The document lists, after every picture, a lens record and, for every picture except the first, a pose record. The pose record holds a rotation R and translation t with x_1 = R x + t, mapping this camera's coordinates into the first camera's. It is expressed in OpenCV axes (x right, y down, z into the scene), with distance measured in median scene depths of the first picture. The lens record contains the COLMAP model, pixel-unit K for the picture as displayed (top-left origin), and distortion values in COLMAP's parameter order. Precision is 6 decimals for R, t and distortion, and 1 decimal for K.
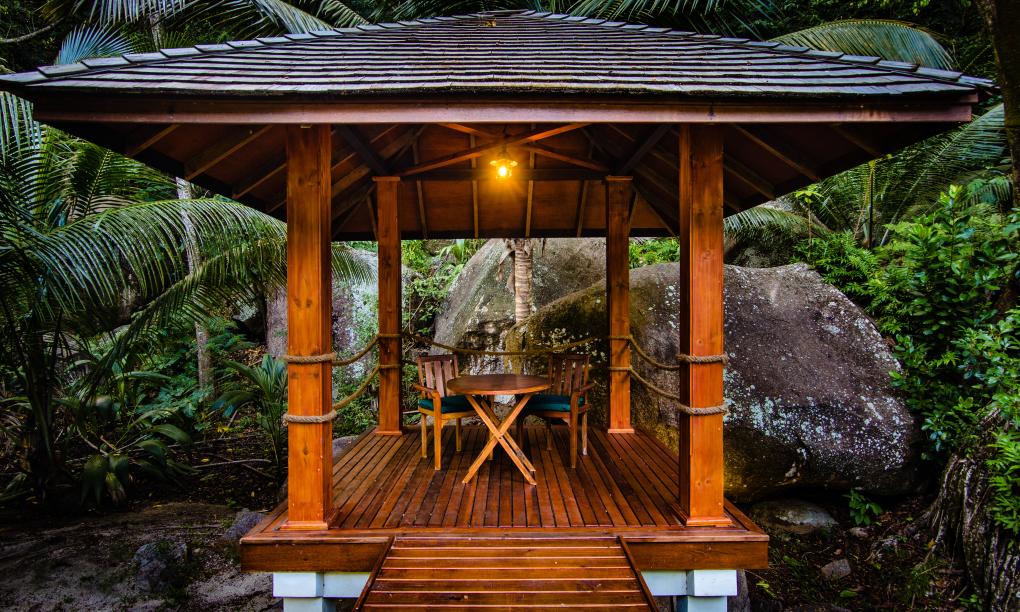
lens RADIAL K [[557.9, 0, 510.0], [0, 557.9, 306.0], [0, 0, 1]] dist [-0.000241, 0.000410]
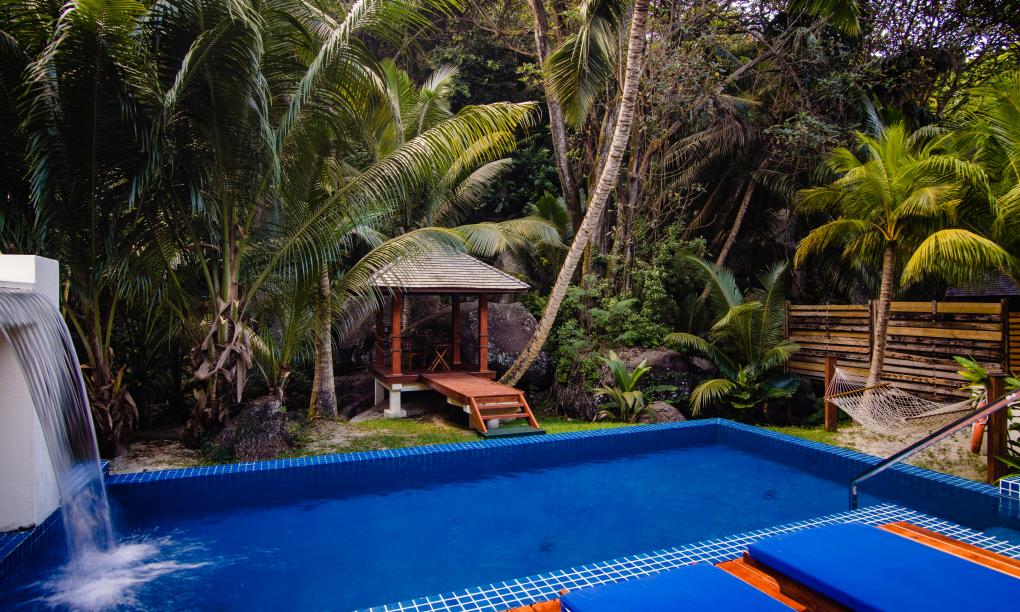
lens RADIAL K [[631.5, 0, 510.0], [0, 631.5, 306.0], [0, 0, 1]] dist [0.004457, 0.000812]
pose [[0.926746, 0.002940, 0.375677, -0.745072], [-0.001102, 0.999986, -0.005108, -0.060206], [-0.375687, 0.004319, 0.926737, -2.067655]]
